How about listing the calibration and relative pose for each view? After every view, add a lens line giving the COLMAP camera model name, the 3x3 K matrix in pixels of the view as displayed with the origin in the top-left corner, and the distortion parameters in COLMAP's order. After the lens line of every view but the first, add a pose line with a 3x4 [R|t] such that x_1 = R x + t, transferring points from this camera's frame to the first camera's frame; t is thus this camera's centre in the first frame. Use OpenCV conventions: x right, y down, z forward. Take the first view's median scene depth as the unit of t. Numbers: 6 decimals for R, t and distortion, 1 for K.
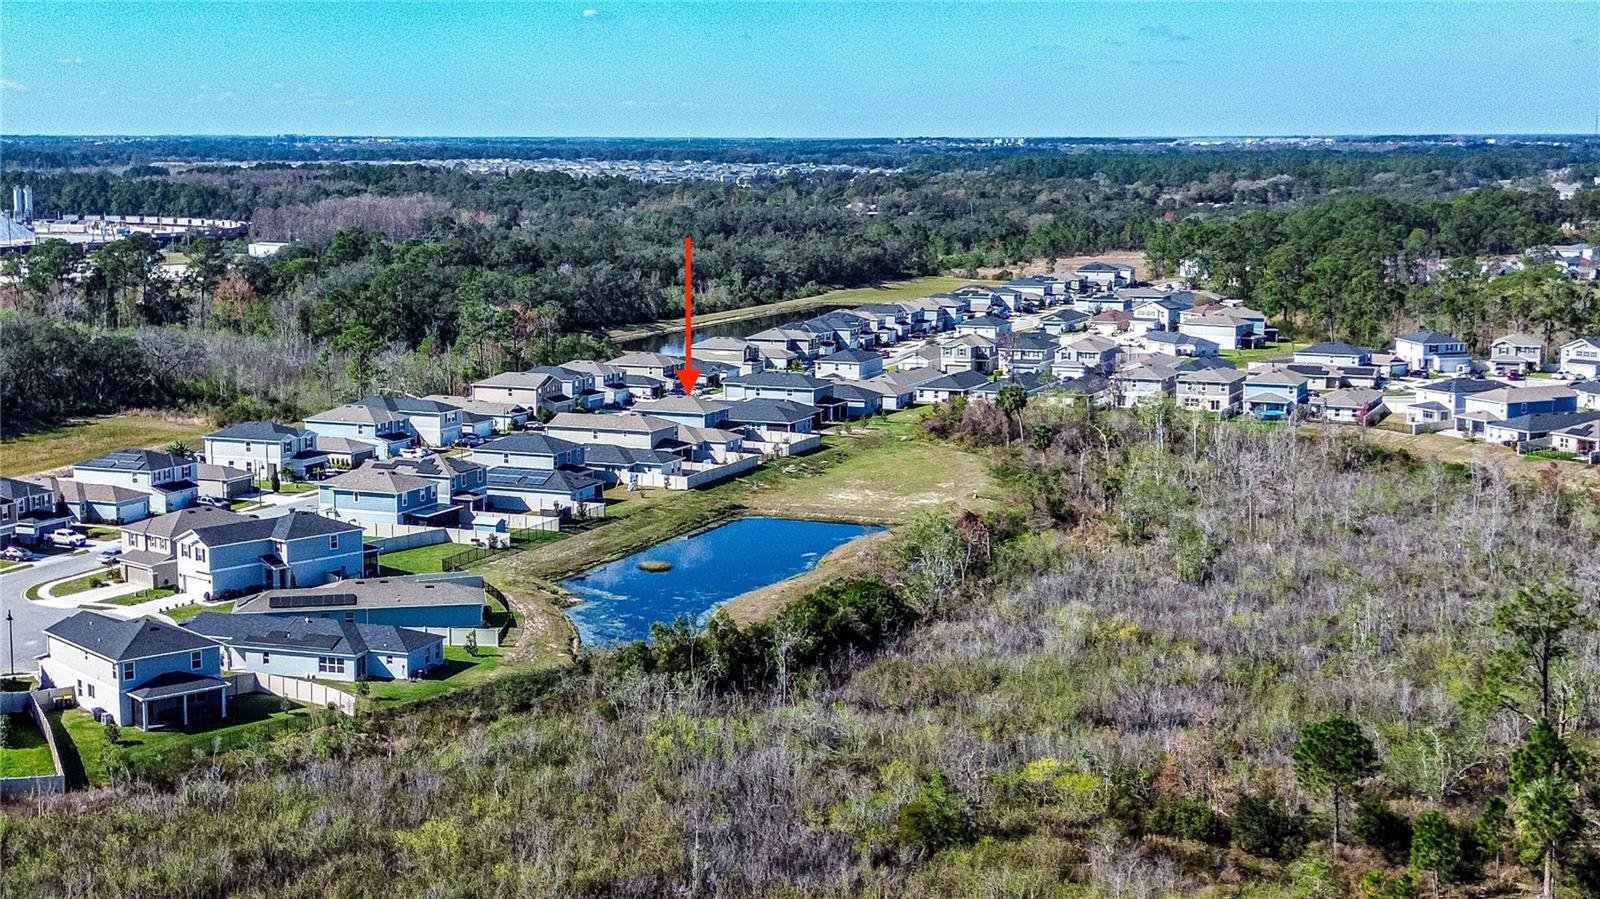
lens RADIAL K [[1127.5, 0, 800.0], [0, 1127.5, 449.5], [0, 0, 1]] dist [0.079018, -0.067215]
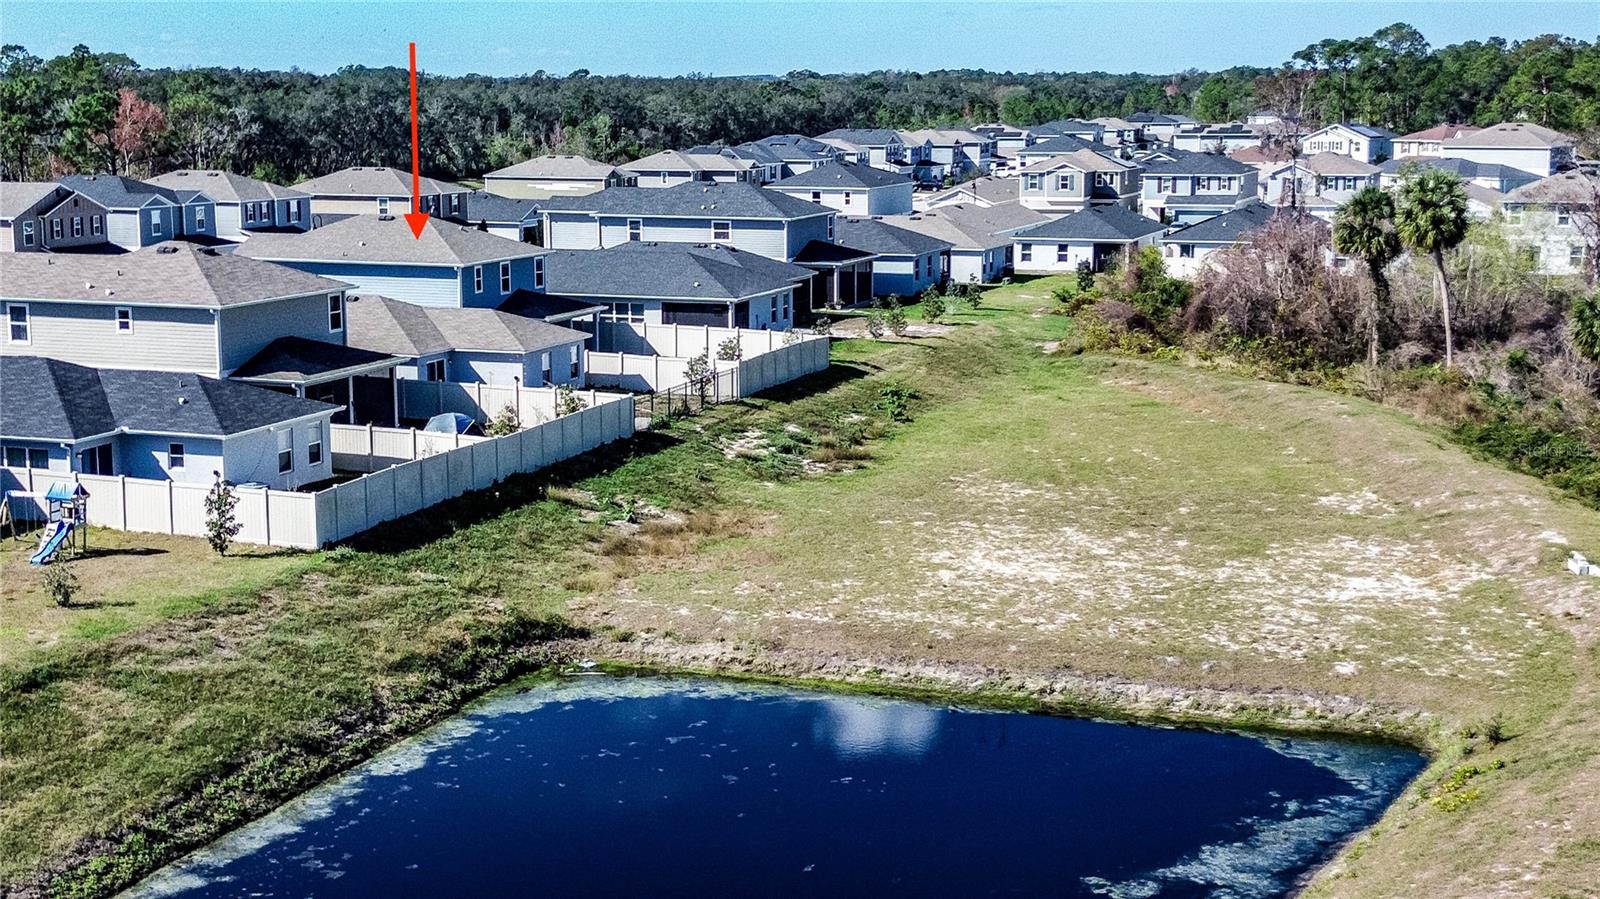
lens RADIAL K [[1127.5, 0, 800.0], [0, 1127.5, 449.5], [0, 0, 1]] dist [0.079018, -0.067215]
pose [[0.994785, -0.012621, 0.101214, -0.023773], [0.008145, 0.998975, 0.044521, 0.005481], [-0.101672, -0.043465, 0.993868, 0.677324]]
